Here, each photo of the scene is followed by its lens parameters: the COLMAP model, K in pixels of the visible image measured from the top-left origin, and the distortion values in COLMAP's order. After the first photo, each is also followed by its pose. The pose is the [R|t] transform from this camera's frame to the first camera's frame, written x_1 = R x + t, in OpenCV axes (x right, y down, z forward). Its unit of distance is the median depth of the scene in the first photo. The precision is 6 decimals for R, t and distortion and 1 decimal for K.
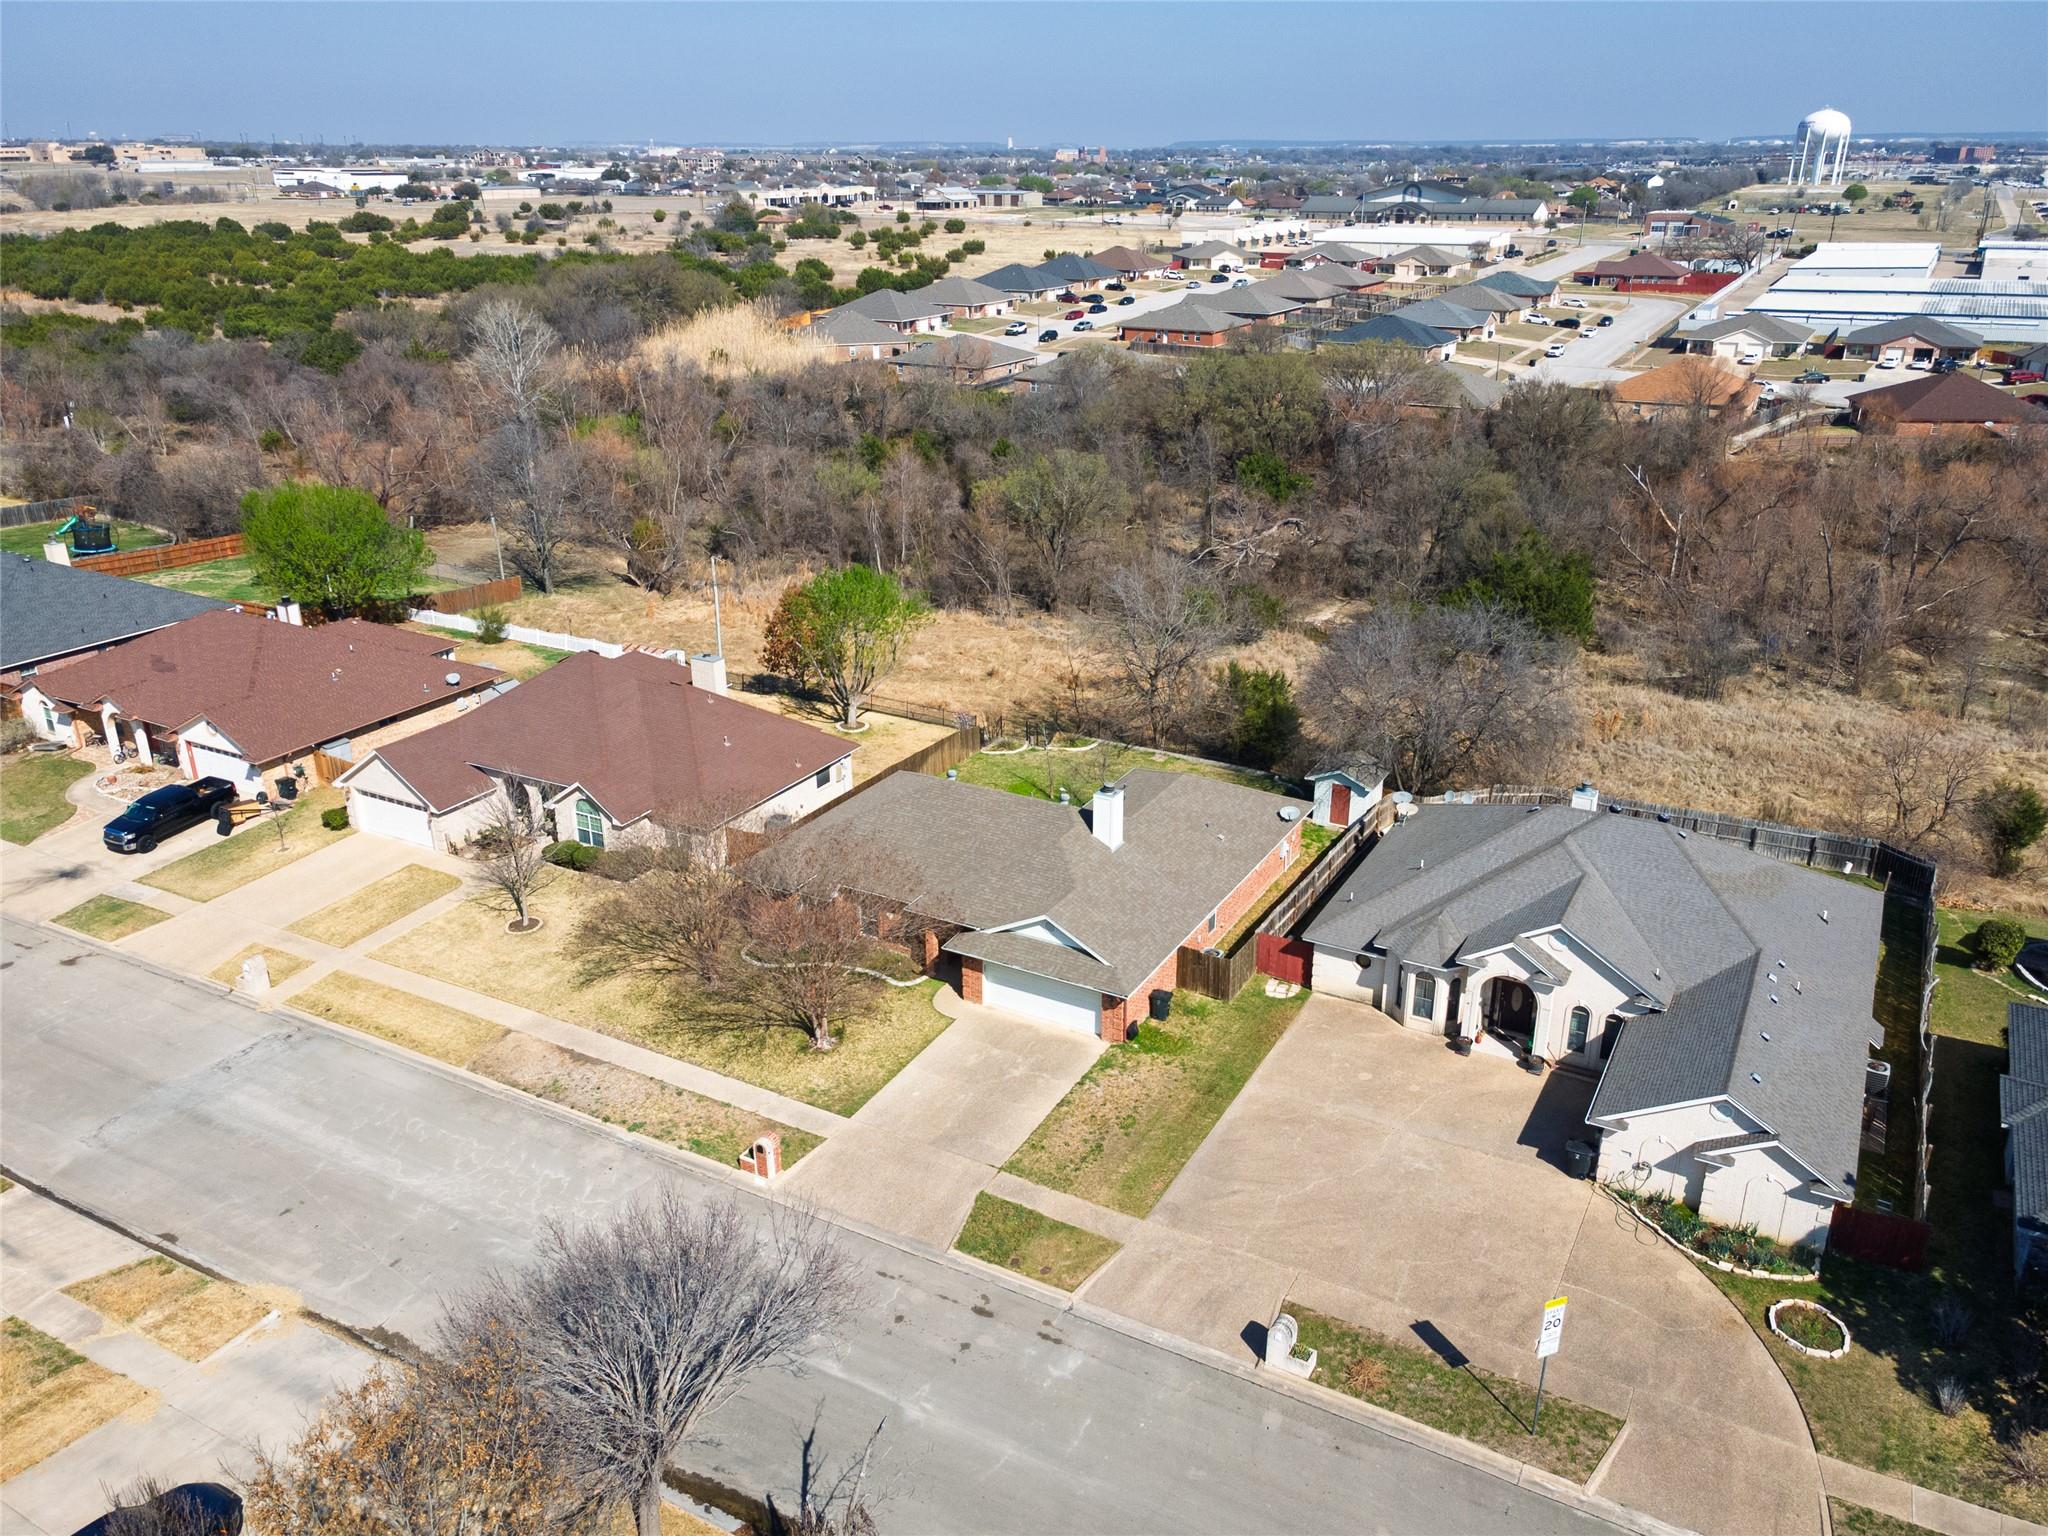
lens RADIAL K [[1524.9, 0, 1005.1], [0, 1524.9, 809.5], [0, 0, 1]] dist [0.012093, 0.043751]
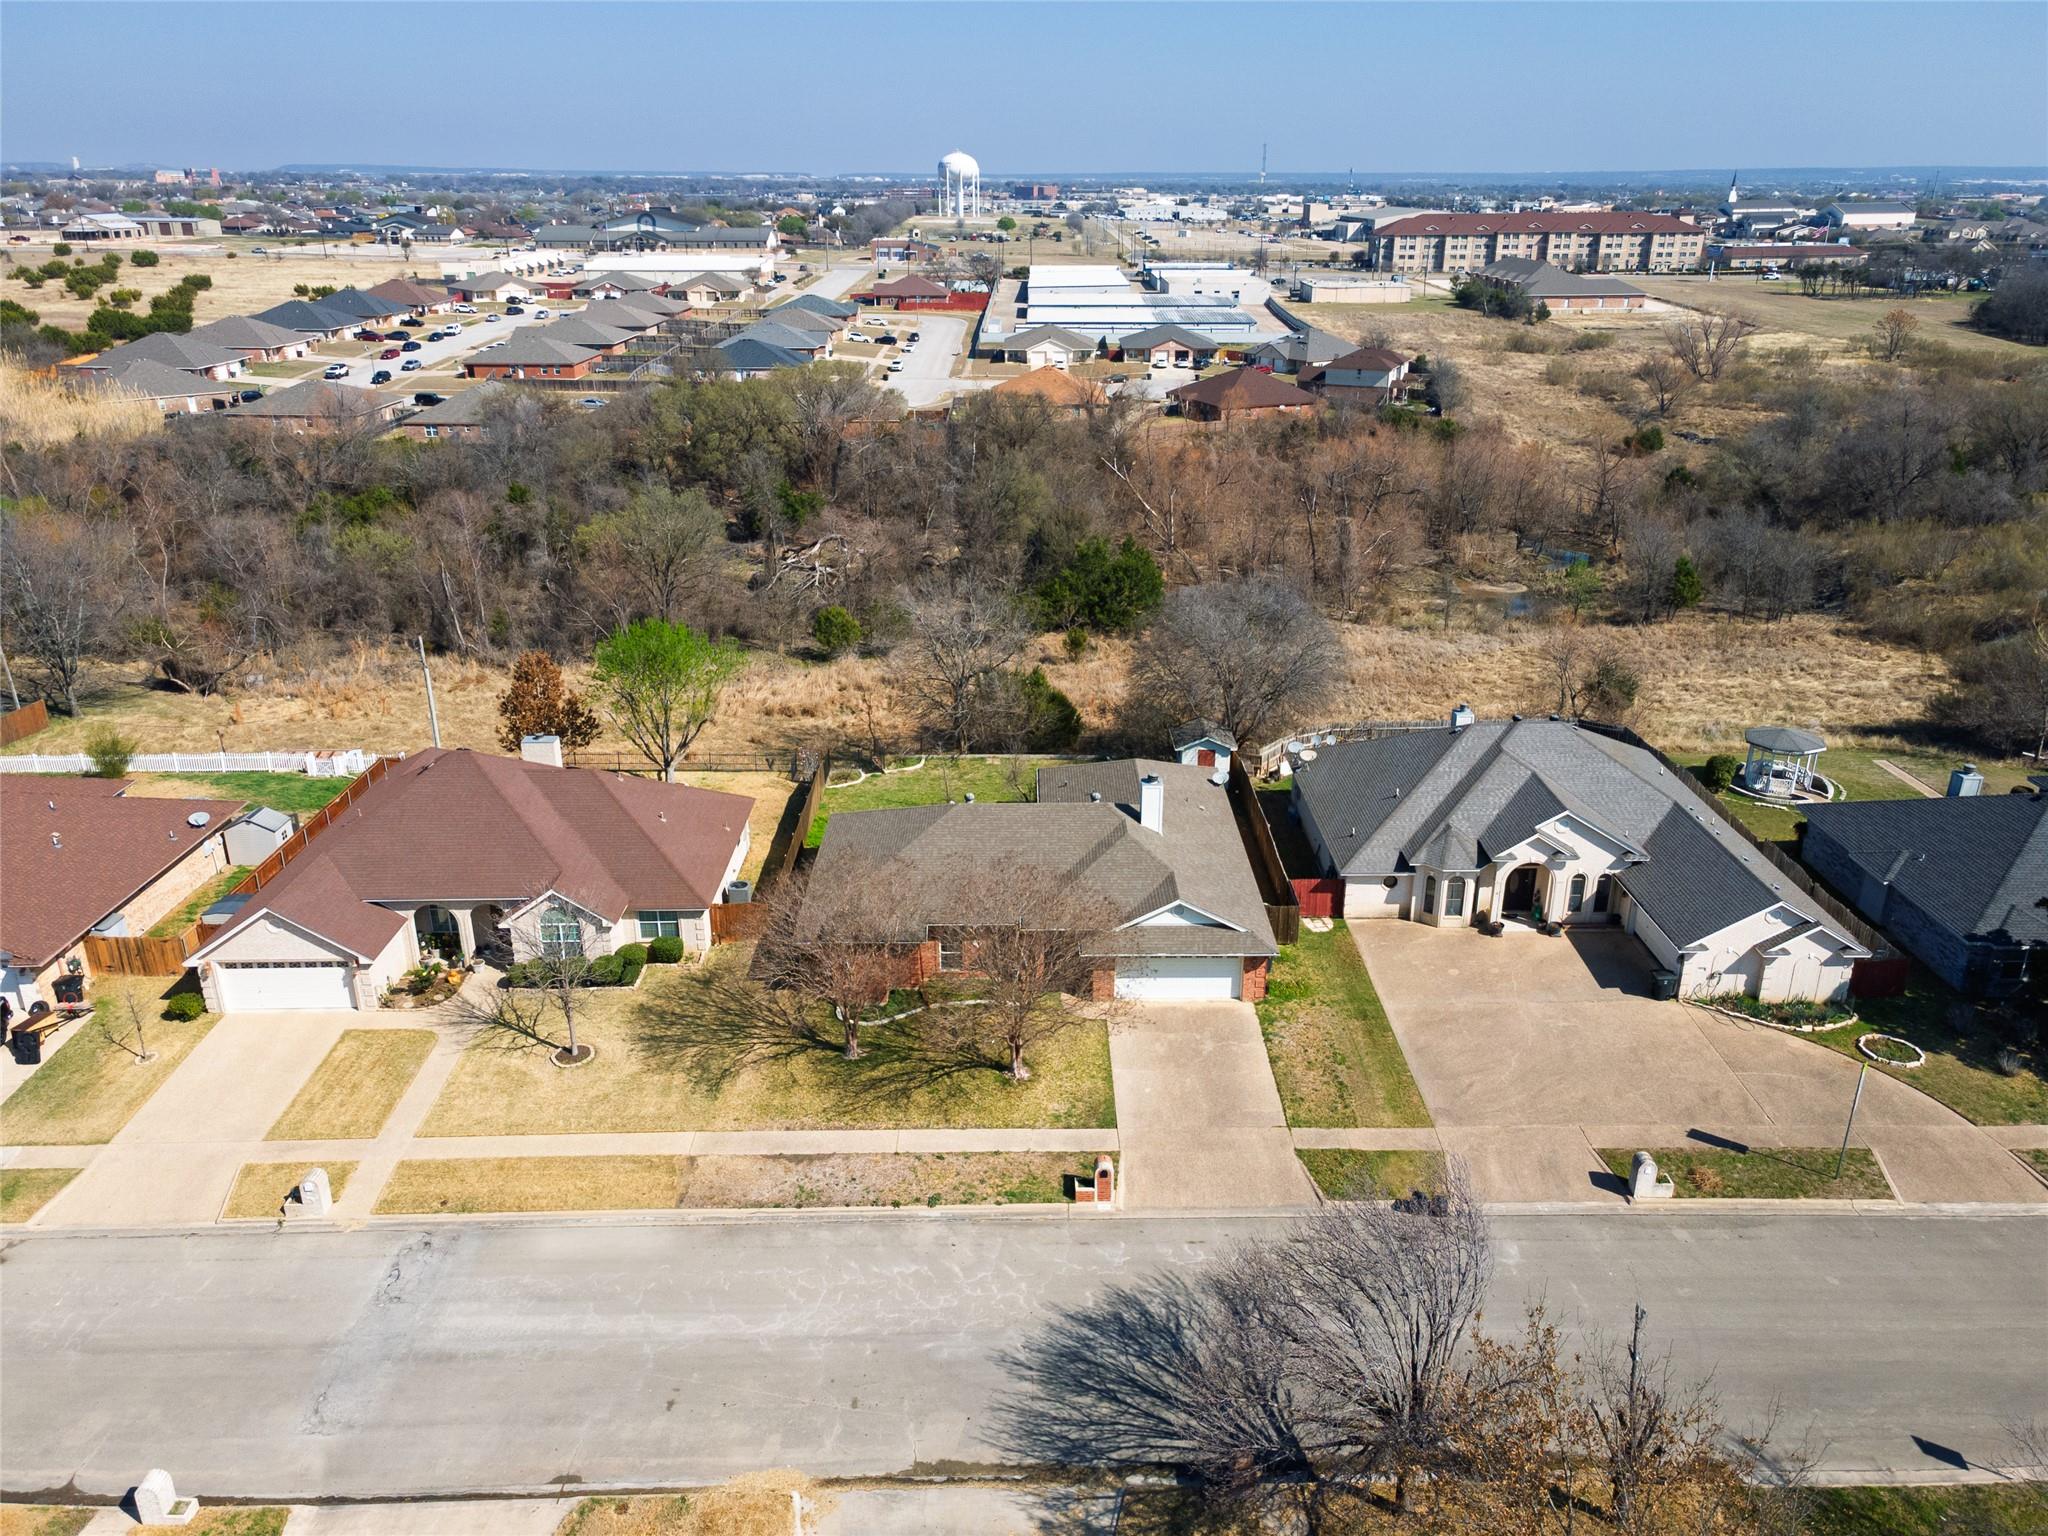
lens RADIAL K [[1524.9, 0, 1006.0], [0, 1524.9, 778.4], [0, 0, 1]] dist [0.012093, 0.043751]
pose [[0.868392, -0.179753, 0.462151, -0.460816], [0.194974, 0.980692, 0.015078, -0.044577], [-0.455938, 0.077014, 0.886673, 0.083892]]
